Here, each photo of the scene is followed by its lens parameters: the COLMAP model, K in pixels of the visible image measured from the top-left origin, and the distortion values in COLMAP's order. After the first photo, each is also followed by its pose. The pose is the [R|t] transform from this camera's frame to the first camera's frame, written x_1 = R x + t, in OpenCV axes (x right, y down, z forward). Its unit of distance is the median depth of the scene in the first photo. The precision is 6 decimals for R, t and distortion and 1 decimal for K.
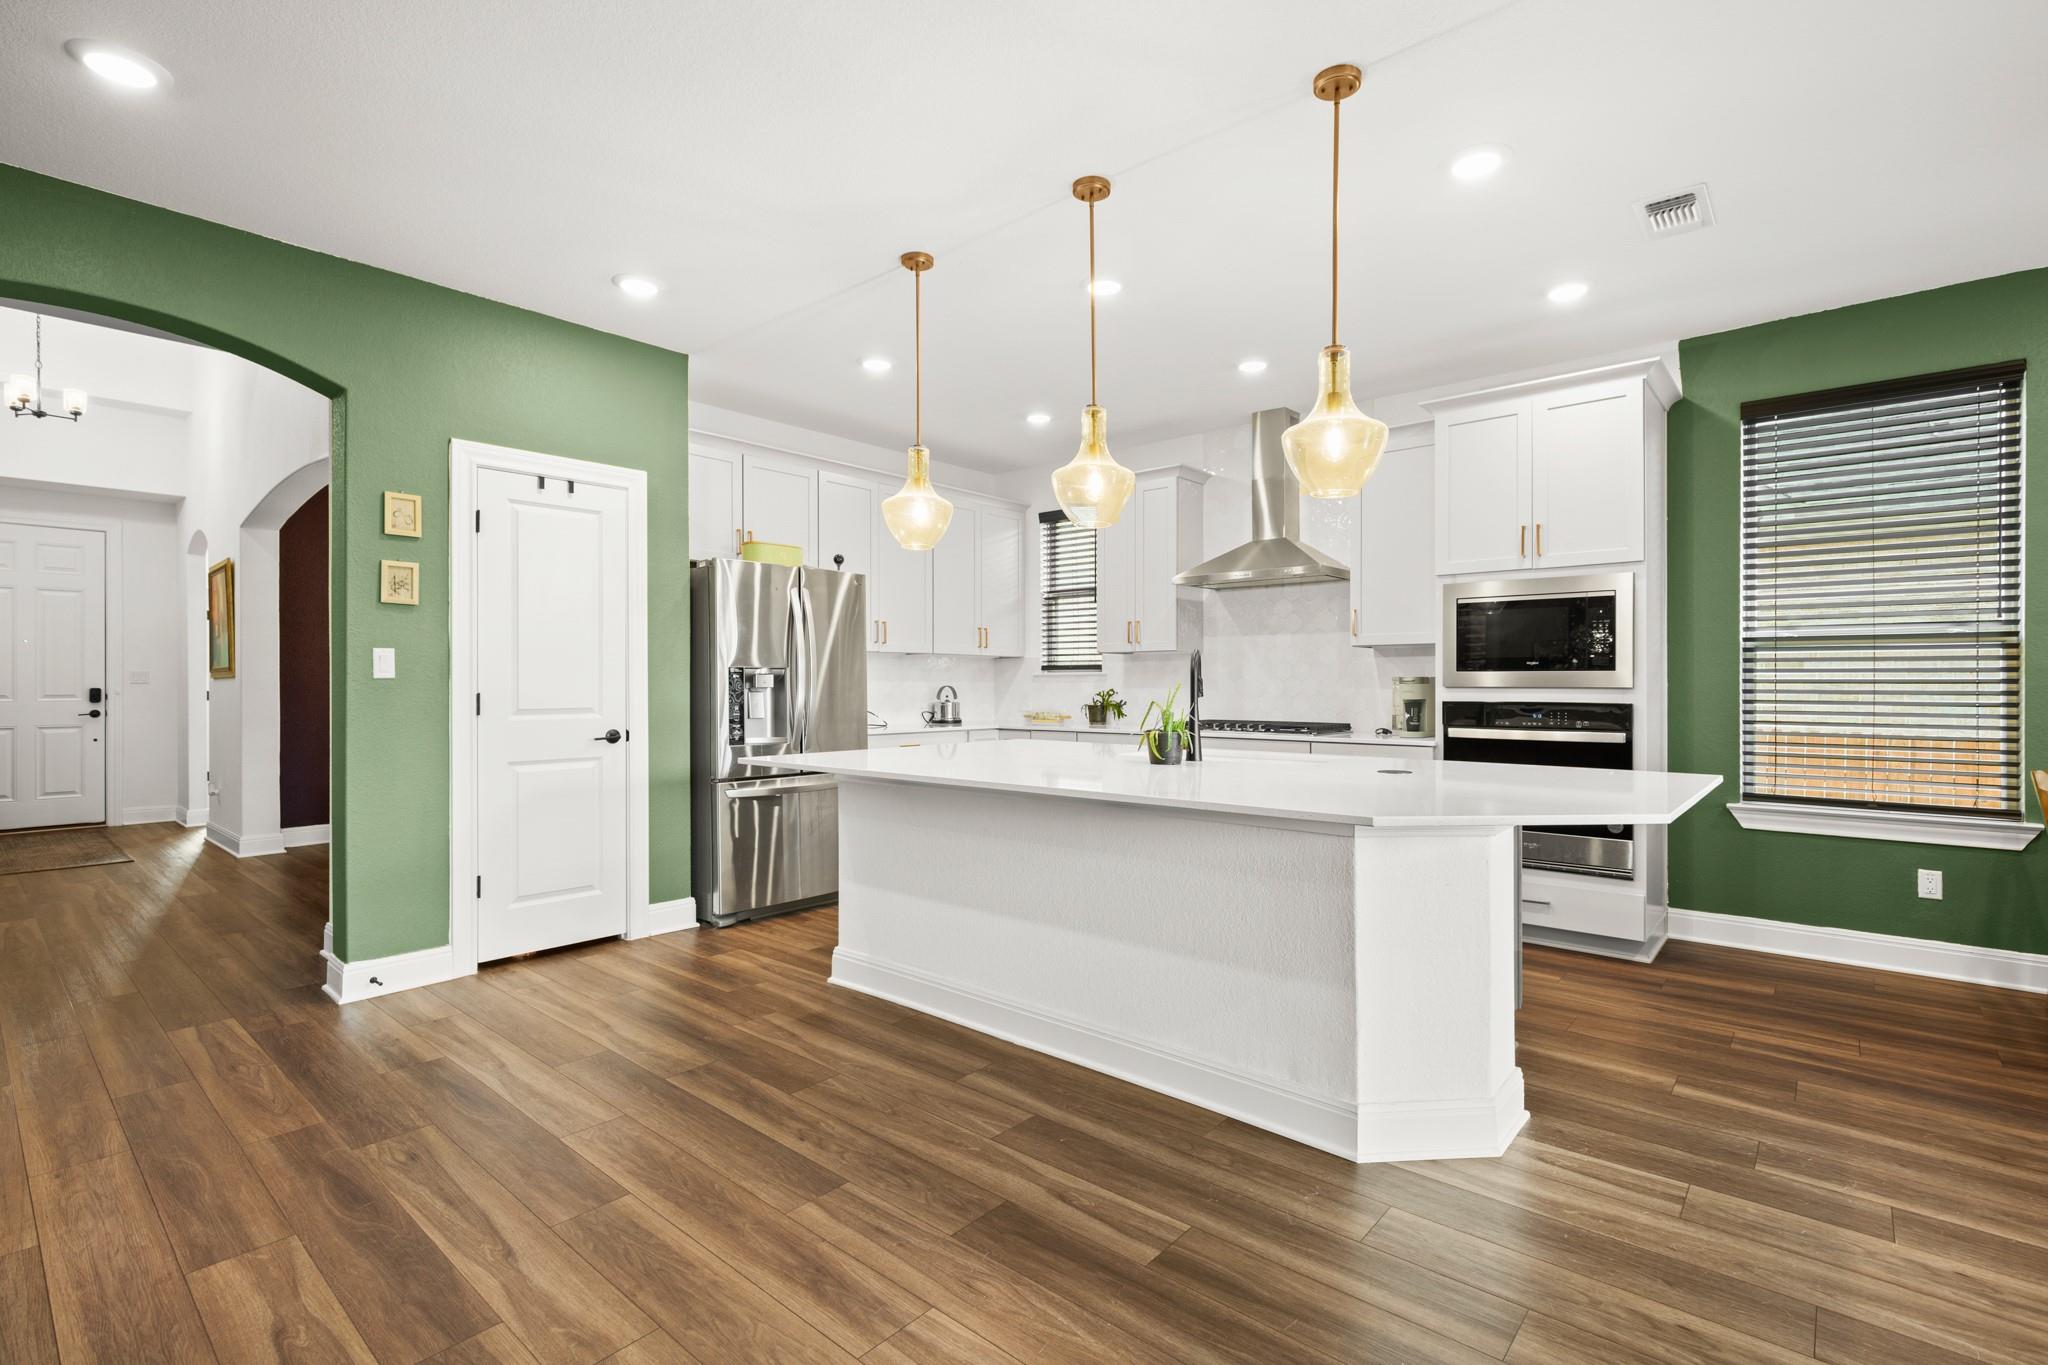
lens RADIAL K [[935.0, 0, 1043.5], [0, 935.0, 685.0], [0, 0, 1]] dist [0.001140, 0.000760]
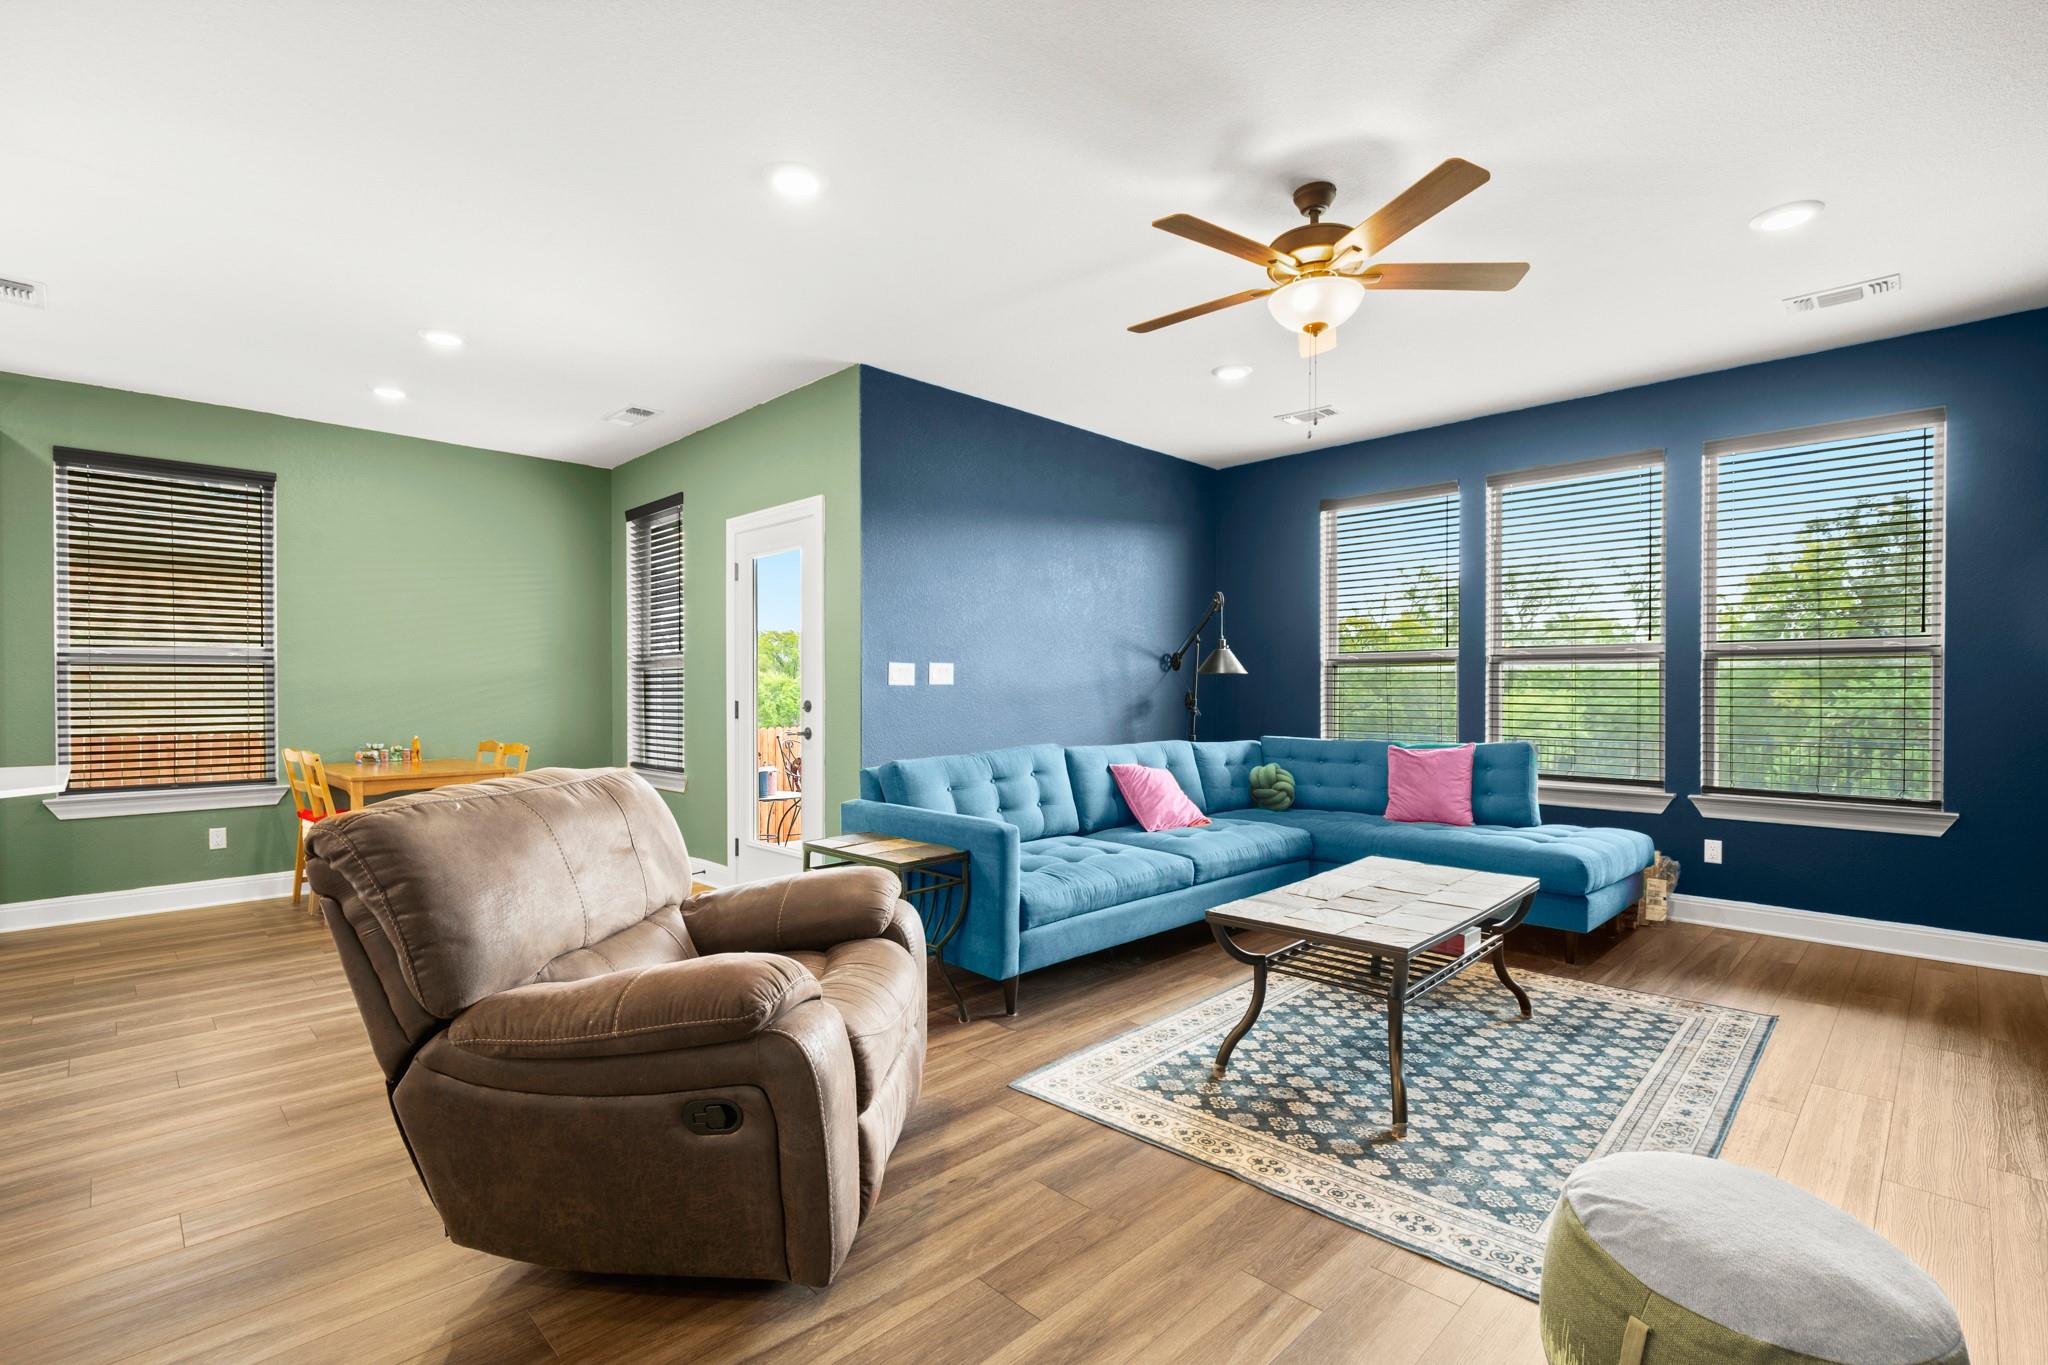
lens RADIAL K [[935.0, 0, 1034.7], [0, 935.0, 693.8], [0, 0, 1]] dist [0.001140, 0.000760]
pose [[0.075547, -0.004602, 0.997132, -0.271374], [0.004937, 0.999979, 0.004241, 0.000606], [-0.997130, 0.004602, 0.075568, -0.245407]]
